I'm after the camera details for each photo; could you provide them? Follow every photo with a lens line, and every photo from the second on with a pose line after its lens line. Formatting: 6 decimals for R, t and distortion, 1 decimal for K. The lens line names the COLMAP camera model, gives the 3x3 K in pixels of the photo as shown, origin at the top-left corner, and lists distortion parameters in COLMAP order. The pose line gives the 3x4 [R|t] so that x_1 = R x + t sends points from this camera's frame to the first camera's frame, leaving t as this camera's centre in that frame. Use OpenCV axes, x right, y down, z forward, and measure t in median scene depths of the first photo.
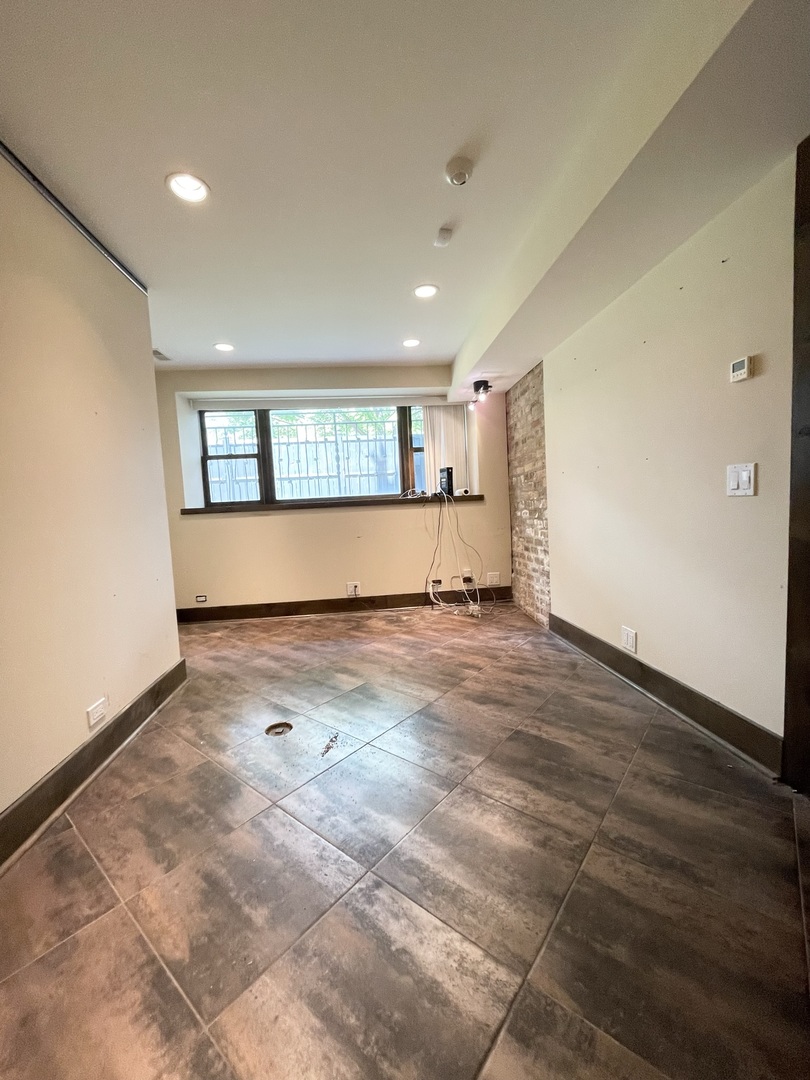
lens RADIAL K [[434.1, 0, 405.2], [0, 434.1, 540.8], [0, 0, 1]] dist [-0.001179, 0.000198]
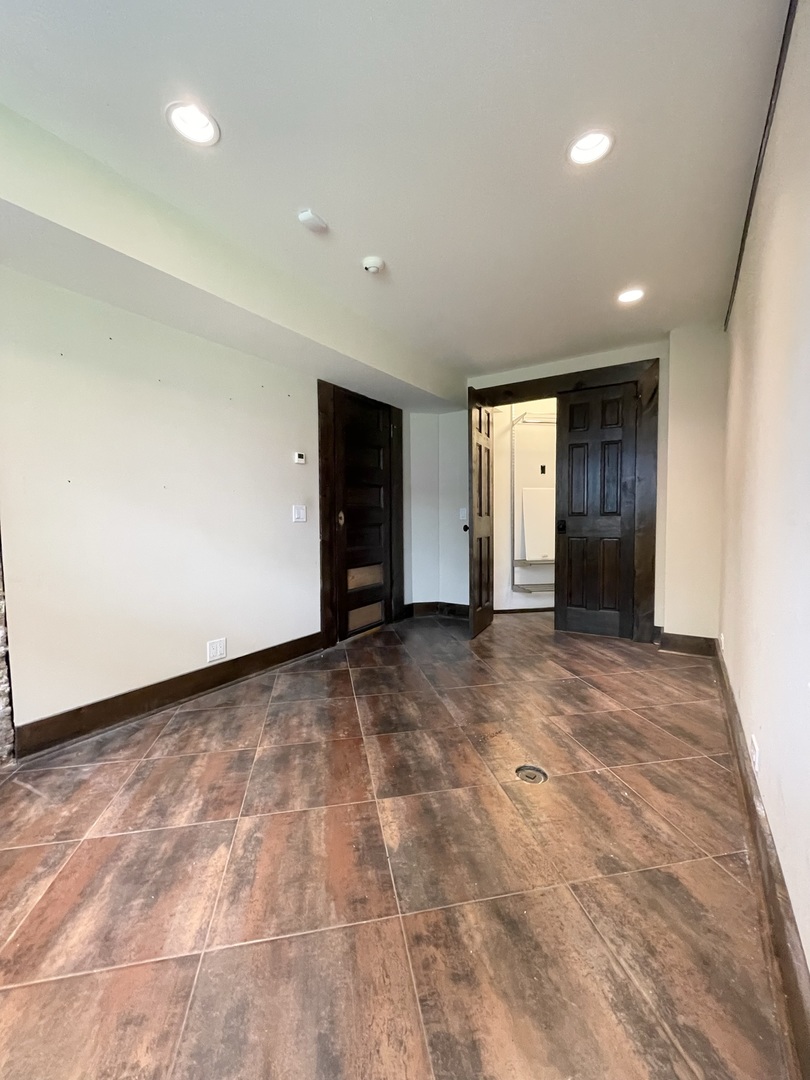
lens RADIAL K [[434.1, 0, 403.5], [0, 434.1, 540.2], [0, 0, 1]] dist [-0.001179, 0.000198]
pose [[-0.772076, 0.024633, 0.635053, -0.468205], [0.098213, 0.991869, 0.080931, -0.078334], [-0.627896, 0.124855, -0.768218, 1.266914]]
